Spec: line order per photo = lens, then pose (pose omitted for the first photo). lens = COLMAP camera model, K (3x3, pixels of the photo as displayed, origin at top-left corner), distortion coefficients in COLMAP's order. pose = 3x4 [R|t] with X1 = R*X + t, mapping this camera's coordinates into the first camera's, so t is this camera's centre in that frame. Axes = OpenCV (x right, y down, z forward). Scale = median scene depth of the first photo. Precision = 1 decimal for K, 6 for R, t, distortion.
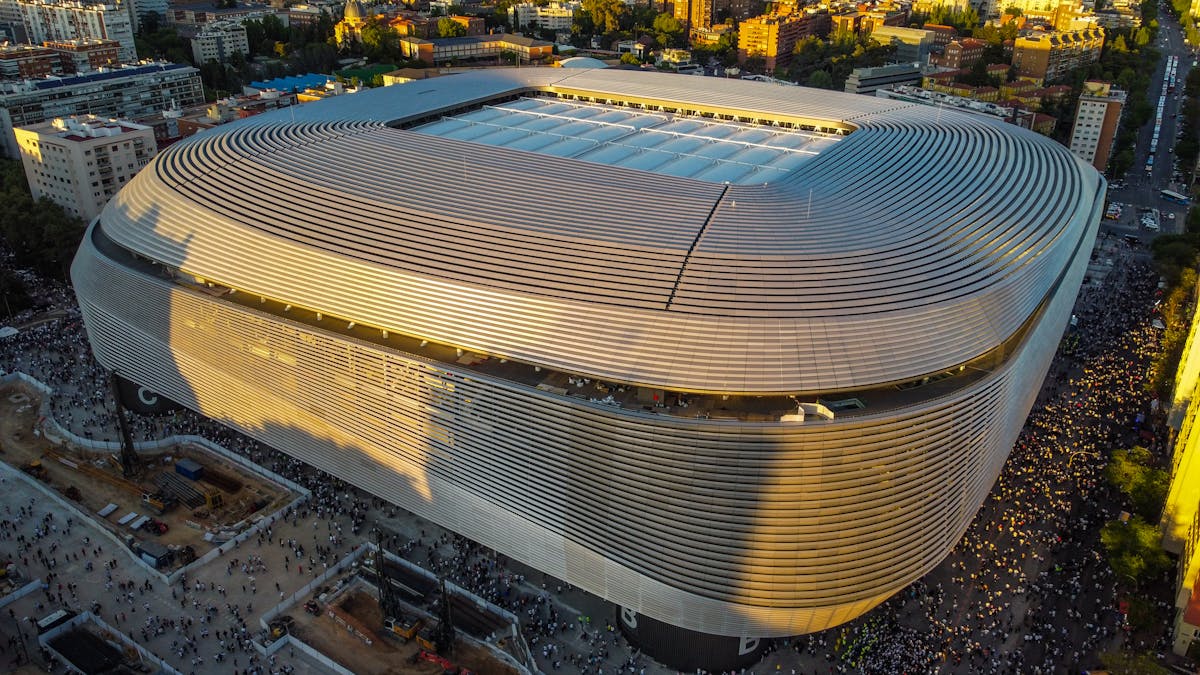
lens RADIAL K [[925.5, 0, 600.0], [0, 925.5, 337.5], [0, 0, 1]] dist [-0.004209, 0.003111]
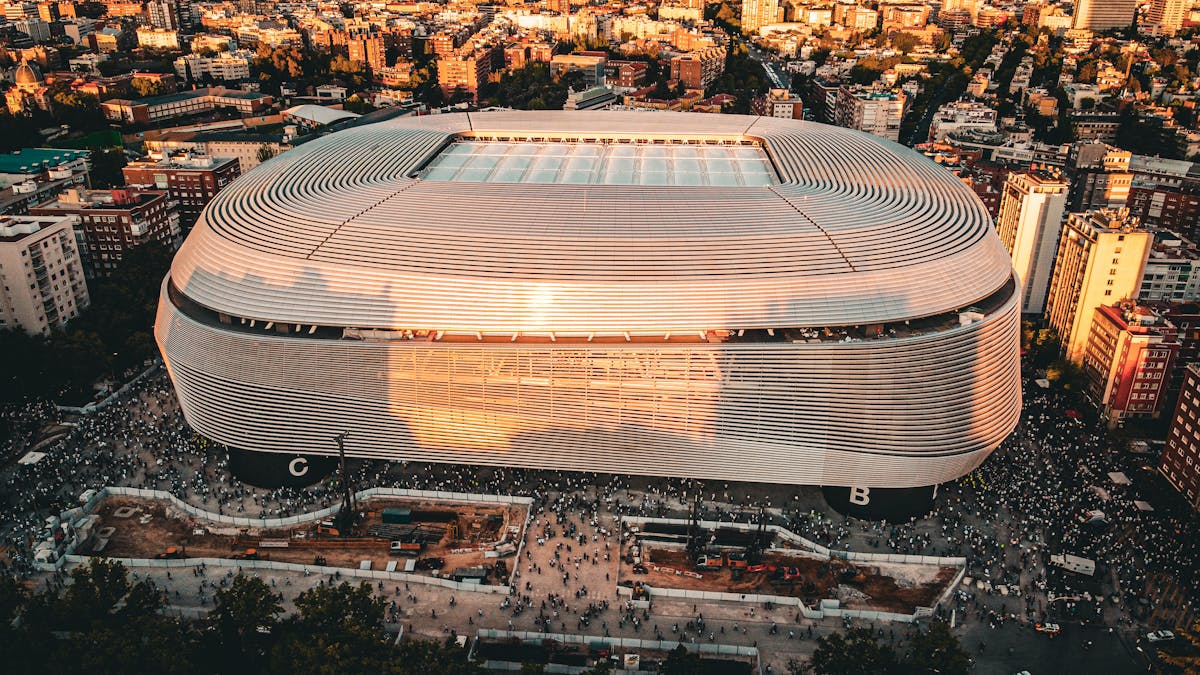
lens RADIAL K [[925.5, 0, 600.0], [0, 925.5, 337.5], [0, 0, 1]] dist [-0.004209, 0.003111]
pose [[0.877088, -0.195472, 0.438756, -0.254089], [0.207571, 0.977999, 0.020771, -0.011570], [-0.433164, 0.072855, 0.898366, -0.024741]]
